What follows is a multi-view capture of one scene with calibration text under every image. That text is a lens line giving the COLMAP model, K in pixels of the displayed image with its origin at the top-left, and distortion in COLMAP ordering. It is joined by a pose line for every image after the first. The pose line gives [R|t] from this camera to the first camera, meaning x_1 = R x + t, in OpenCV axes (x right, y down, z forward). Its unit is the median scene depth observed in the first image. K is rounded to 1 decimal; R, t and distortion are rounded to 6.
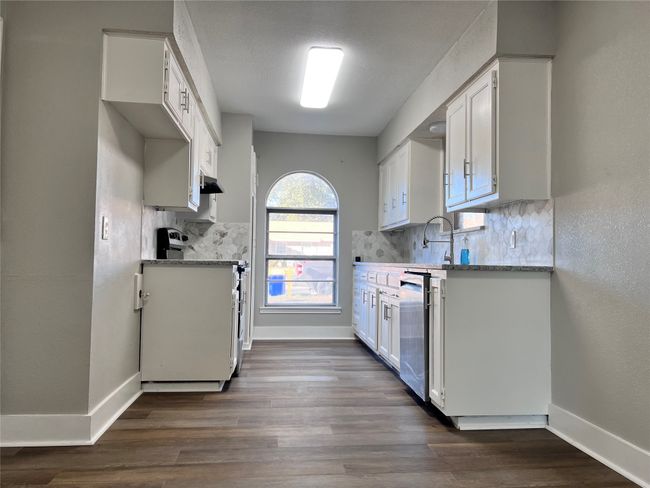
lens RADIAL K [[490.3, 0, 325.4], [0, 490.3, 244.3], [0, 0, 1]] dist [0.012683, 0.000477]
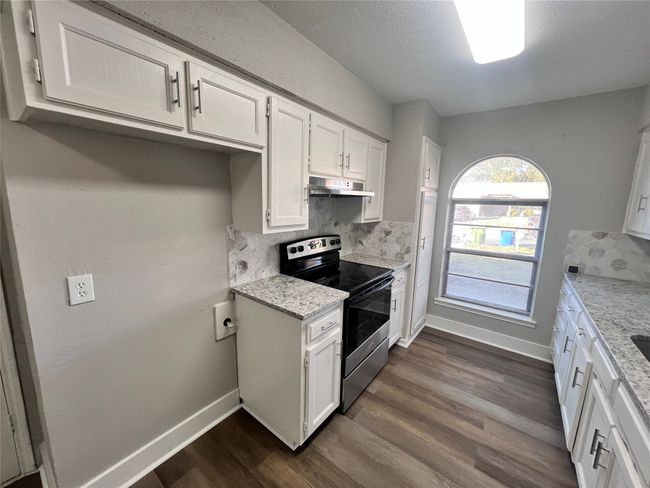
lens RADIAL K [[258.9, 0, 321.5], [0, 258.9, 242.4], [0, 0, 1]] dist [0.000271, -0.000608]
pose [[0.720224, 0.110754, -0.684844, 0.061946], [0.012568, 0.984929, 0.172502, -0.093476], [0.693628, -0.132847, 0.707977, 0.511530]]
